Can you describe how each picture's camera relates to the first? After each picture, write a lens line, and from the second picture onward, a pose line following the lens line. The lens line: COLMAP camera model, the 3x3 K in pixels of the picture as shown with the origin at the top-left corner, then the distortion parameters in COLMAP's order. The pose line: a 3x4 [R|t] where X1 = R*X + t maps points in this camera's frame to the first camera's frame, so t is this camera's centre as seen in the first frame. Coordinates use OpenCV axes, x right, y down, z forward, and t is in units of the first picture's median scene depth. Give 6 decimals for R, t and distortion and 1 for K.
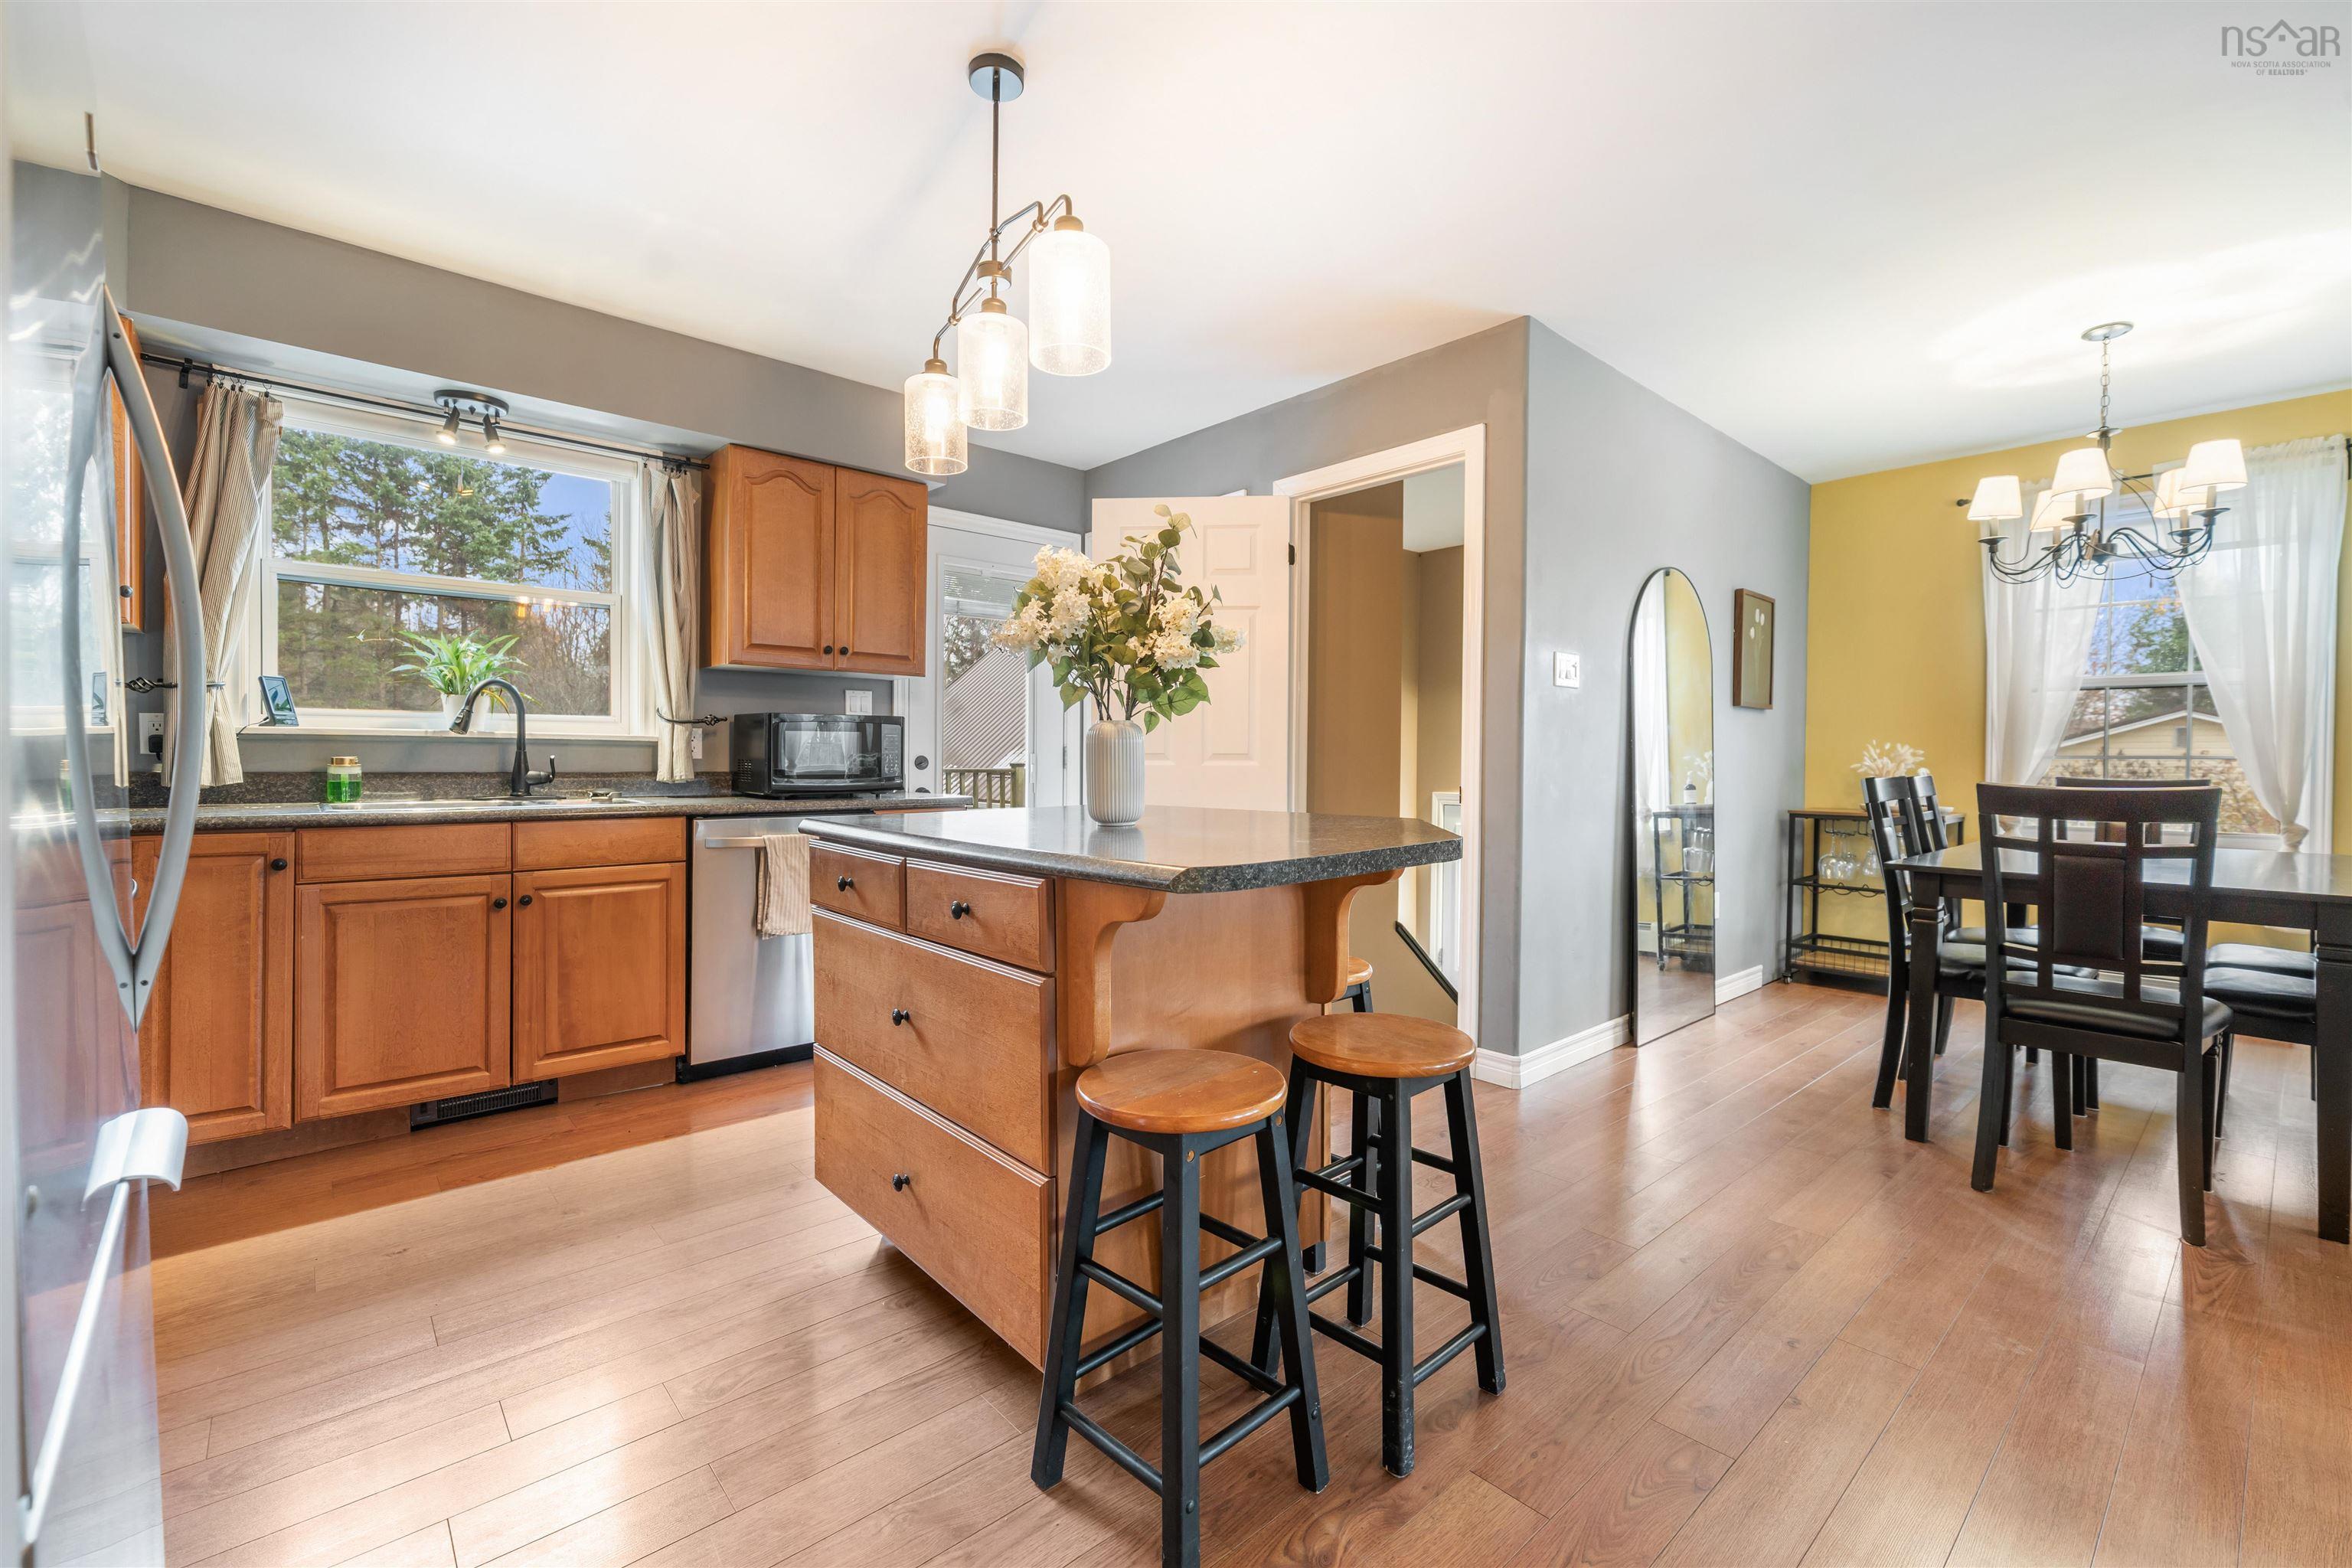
lens RADIAL K [[986.9, 0, 1167.2], [0, 986.9, 777.9], [0, 0, 1]] dist [0.005123, 0.000232]
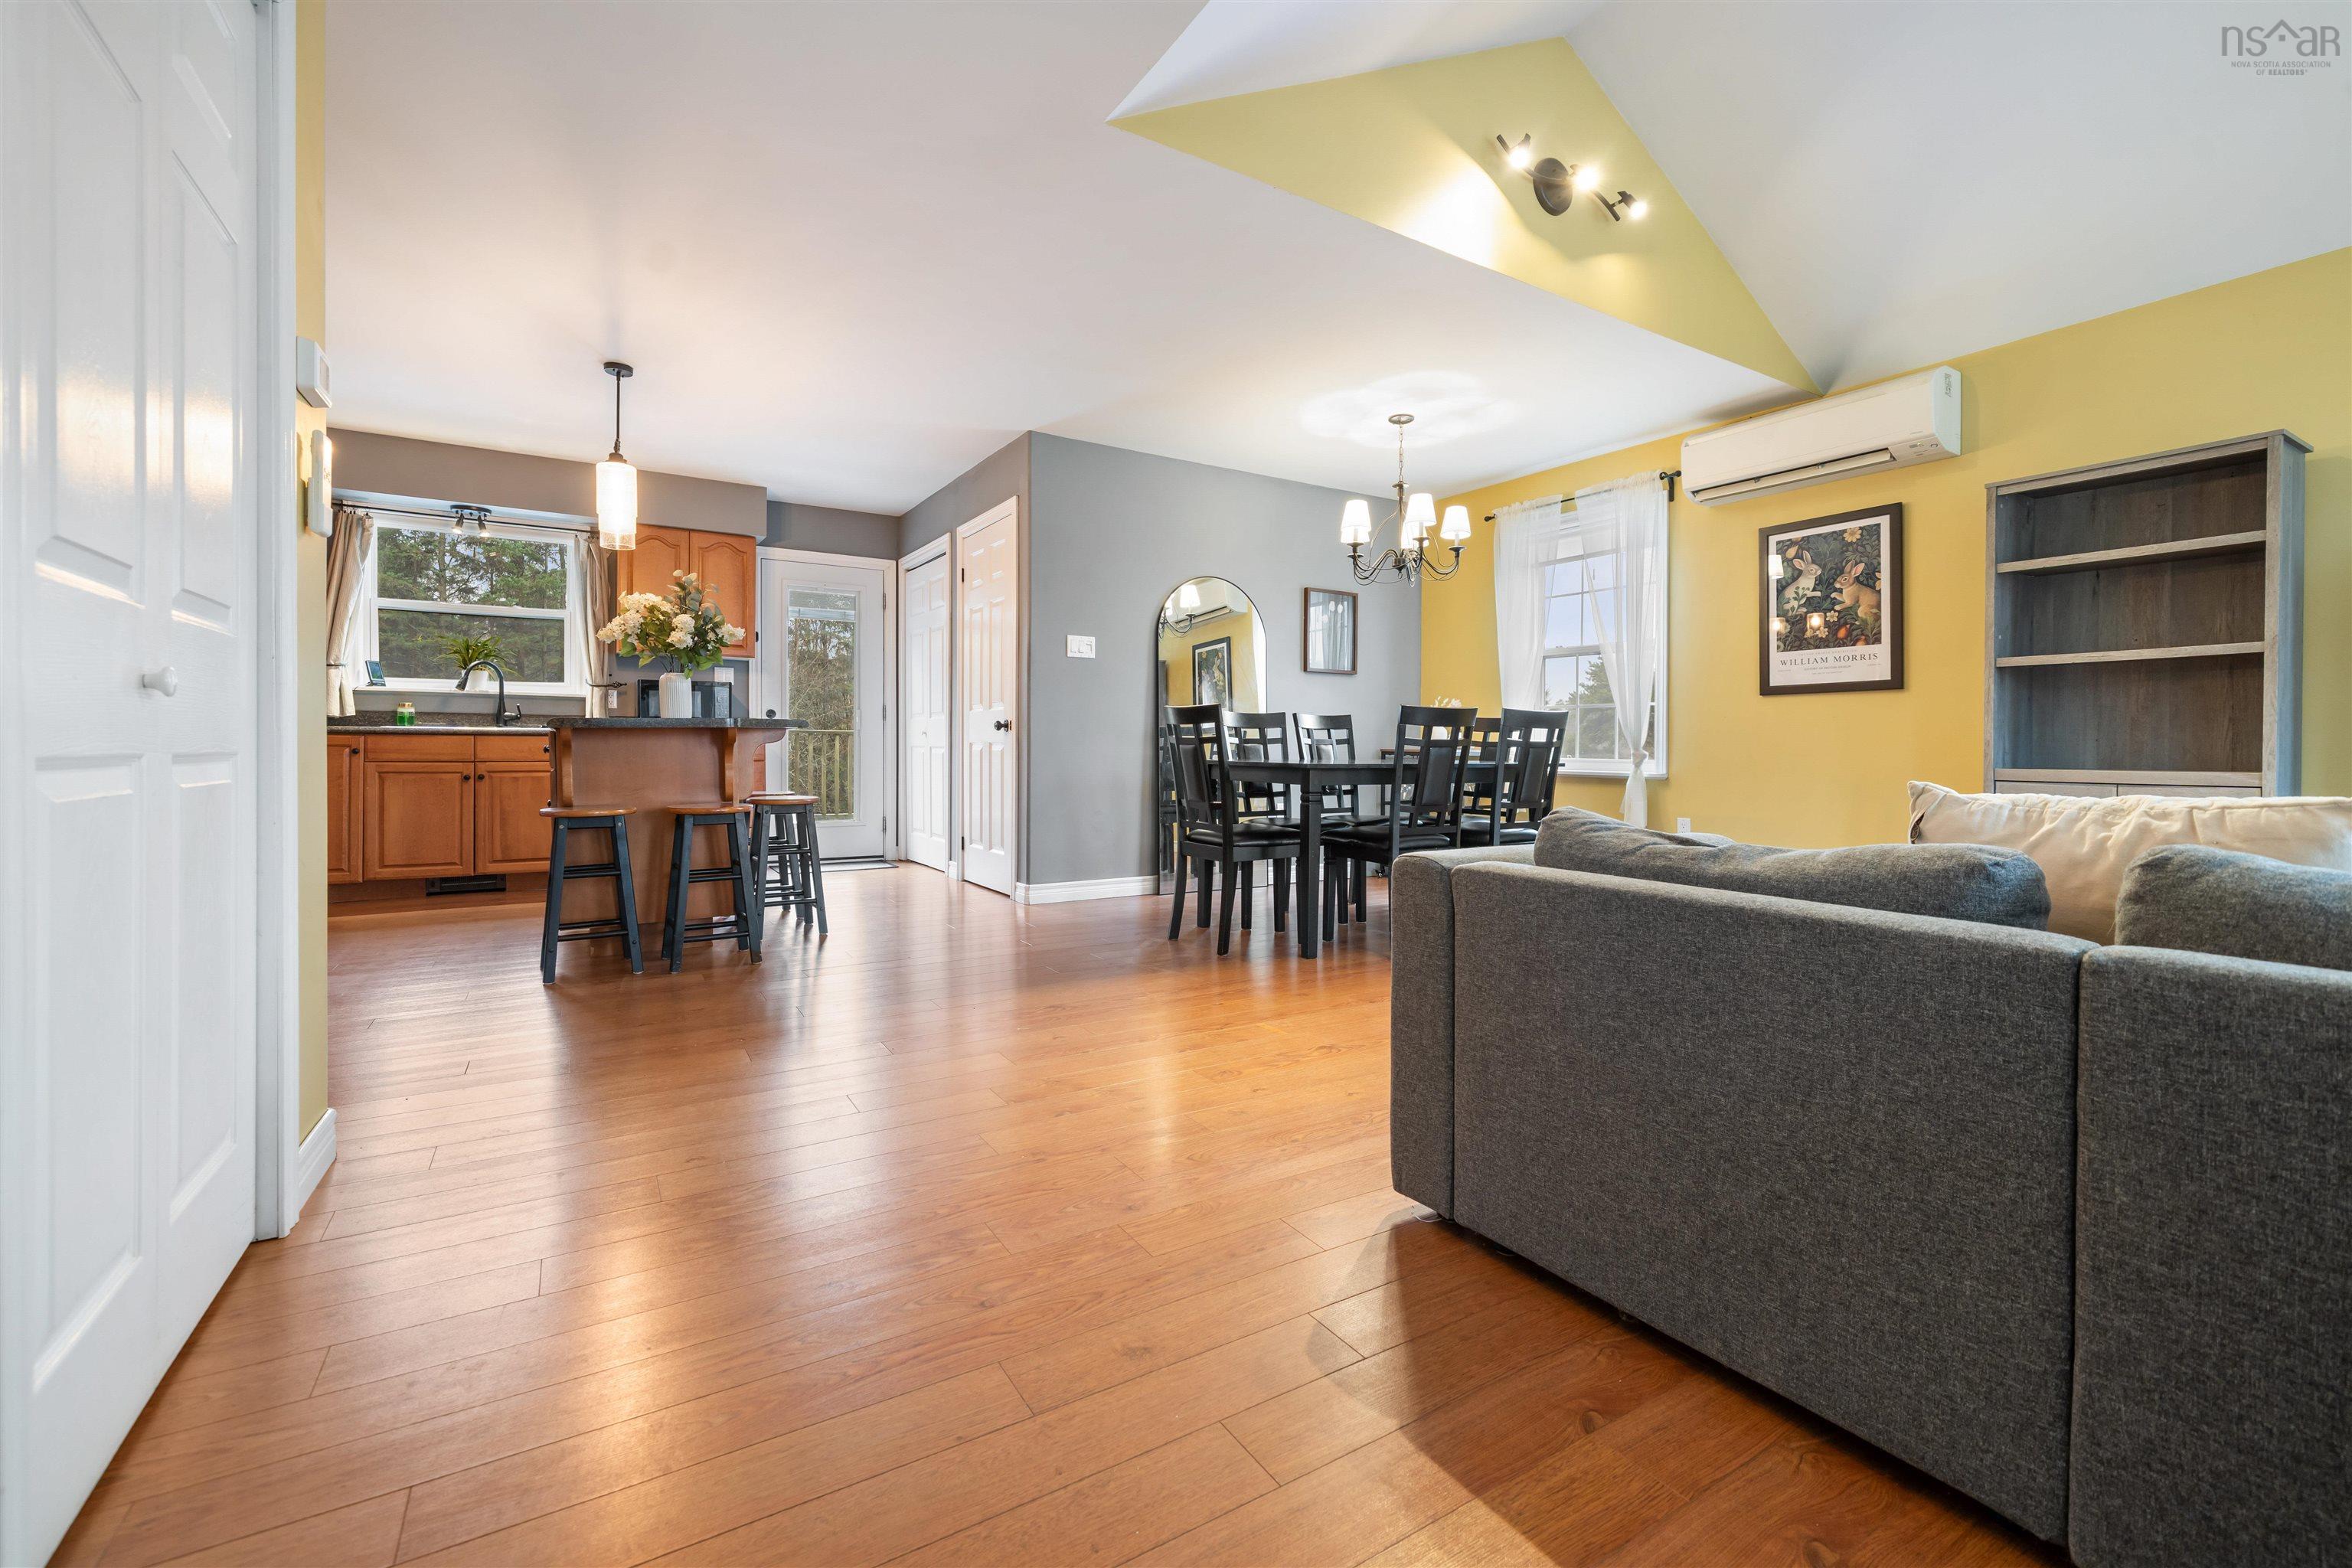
lens RADIAL K [[987.6, 0, 1166.5], [0, 987.6, 766.9], [0, 0, 1]] dist [0.013105, -0.000132]
pose [[0.983576, 0.004845, -0.180430, 0.931573], [-0.004790, 0.999988, 0.000738, 0.091804], [0.180431, 0.000139, 0.983588, -0.599301]]
